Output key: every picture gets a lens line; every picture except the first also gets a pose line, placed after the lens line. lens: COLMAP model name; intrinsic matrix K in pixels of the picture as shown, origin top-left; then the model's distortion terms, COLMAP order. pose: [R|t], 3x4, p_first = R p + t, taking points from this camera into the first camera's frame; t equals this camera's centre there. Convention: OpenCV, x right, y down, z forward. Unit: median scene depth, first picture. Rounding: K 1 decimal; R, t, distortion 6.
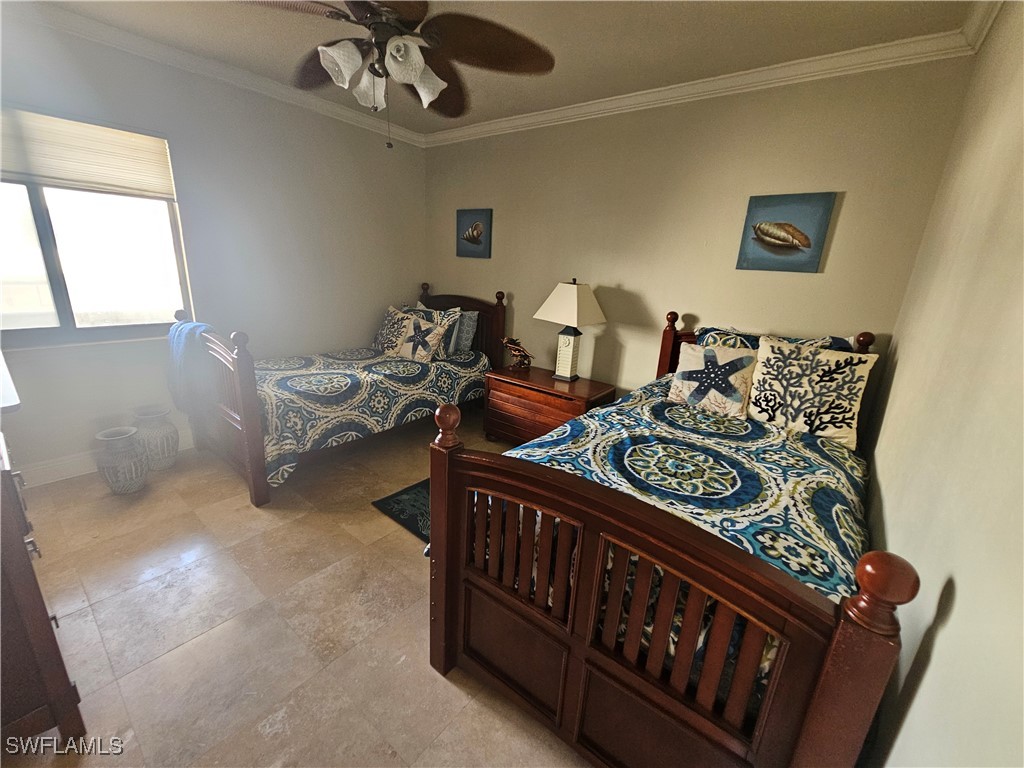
lens RADIAL K [[418.2, 0, 513.8], [0, 418.2, 385.6], [0, 0, 1]] dist [-0.002036, 0.001218]
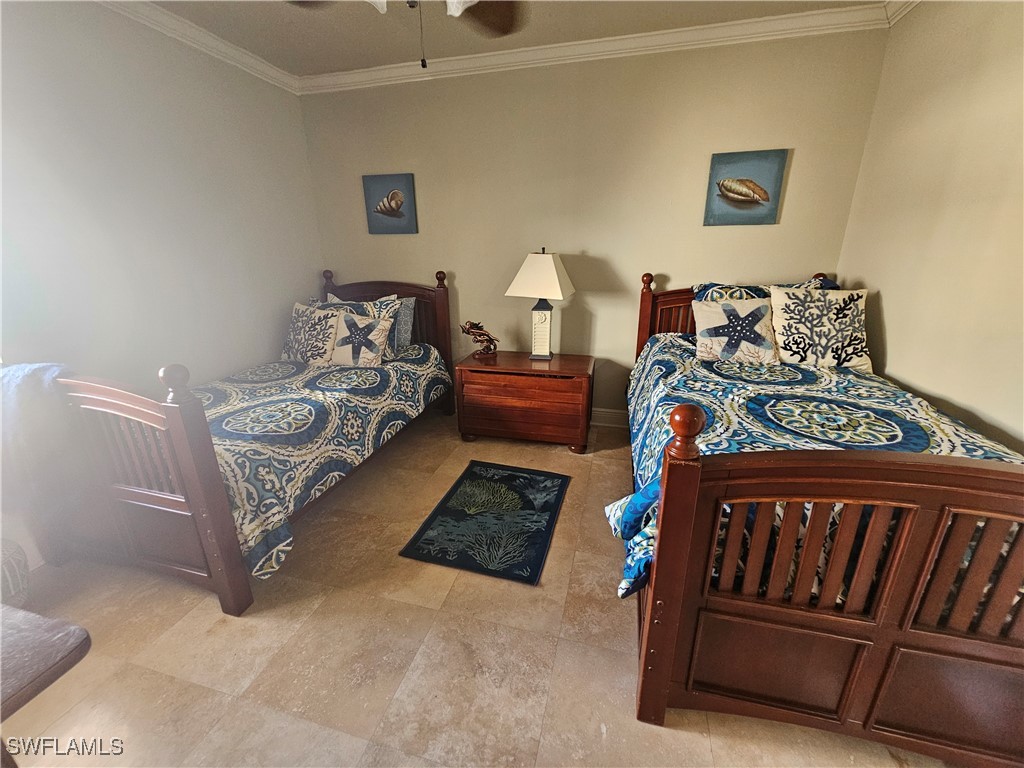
lens RADIAL K [[418.2, 0, 512.2], [0, 418.2, 384.3], [0, 0, 1]] dist [-0.002036, 0.001218]
pose [[0.915597, -0.187282, 0.355819, -0.369460], [0.170629, 0.982249, 0.077932, -0.054847], [-0.364098, -0.010642, 0.931300, 0.205022]]
